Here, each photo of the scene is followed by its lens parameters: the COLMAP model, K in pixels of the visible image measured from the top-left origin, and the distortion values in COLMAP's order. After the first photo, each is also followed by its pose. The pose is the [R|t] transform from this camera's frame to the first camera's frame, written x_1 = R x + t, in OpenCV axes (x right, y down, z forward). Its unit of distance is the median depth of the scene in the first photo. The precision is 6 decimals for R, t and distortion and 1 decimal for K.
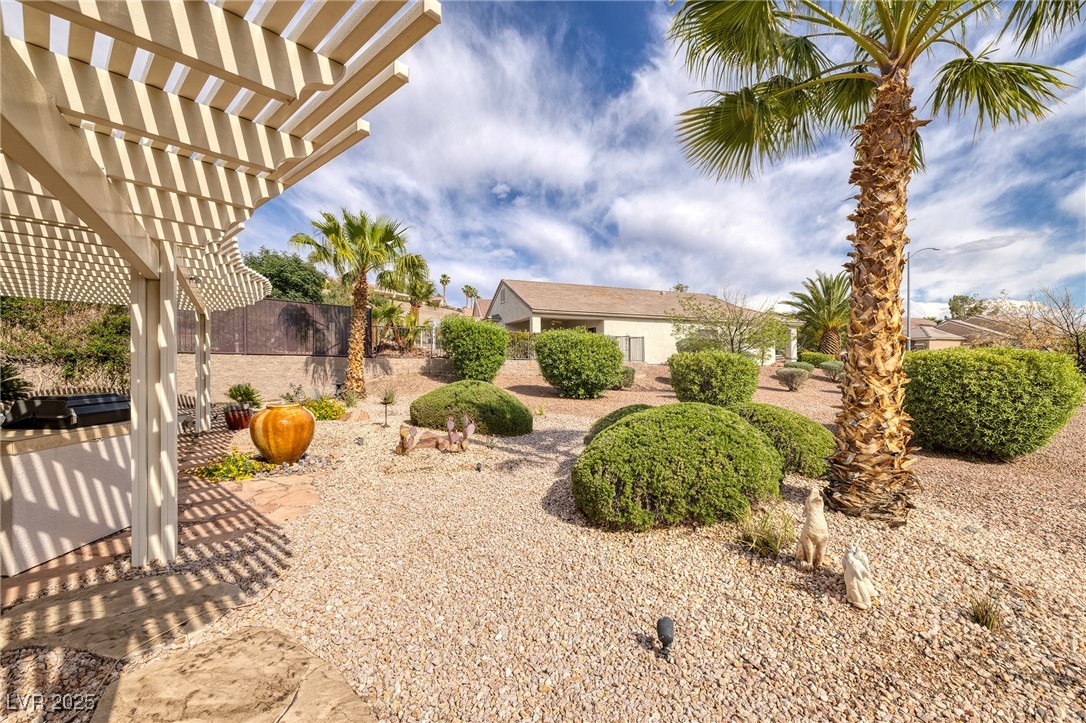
lens RADIAL K [[465.4, 0, 543.0], [0, 465.4, 361.5], [0, 0, 1]] dist [-0.000567, -0.000100]
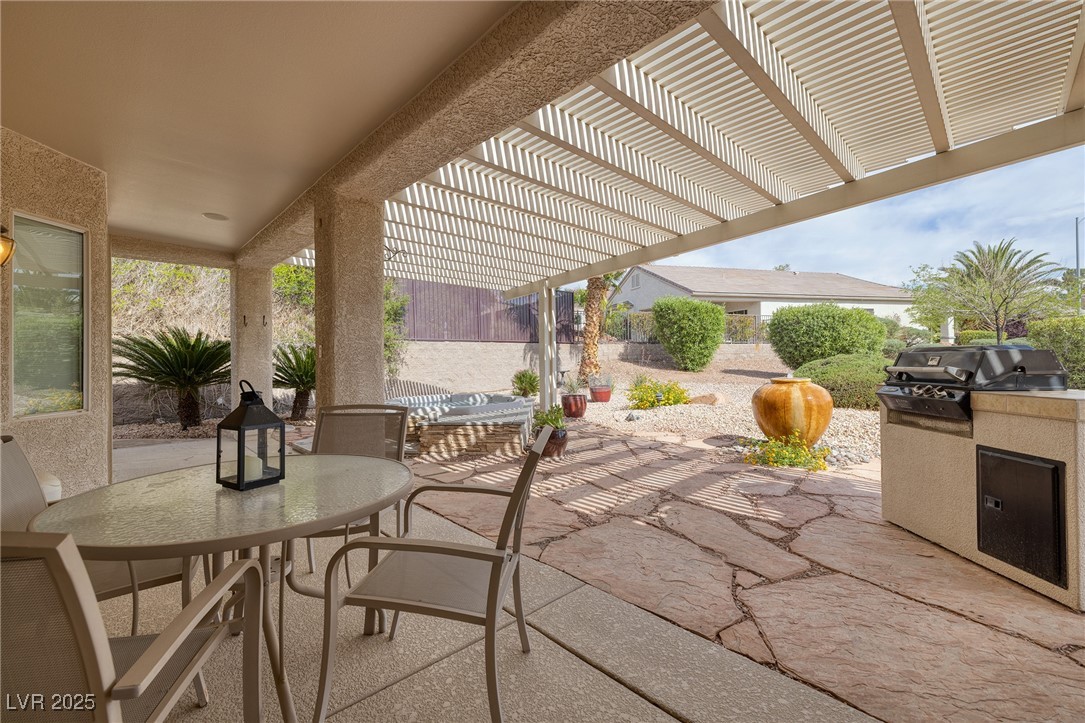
lens RADIAL K [[464.9, 0, 542.5], [0, 464.9, 361.5], [0, 0, 1]] dist [-0.000567, -0.000100]
pose [[0.999389, -0.027348, -0.021758, -0.460521], [0.027558, 0.999576, 0.009419, 0.018312], [0.021491, -0.010013, 0.999719, 0.068126]]
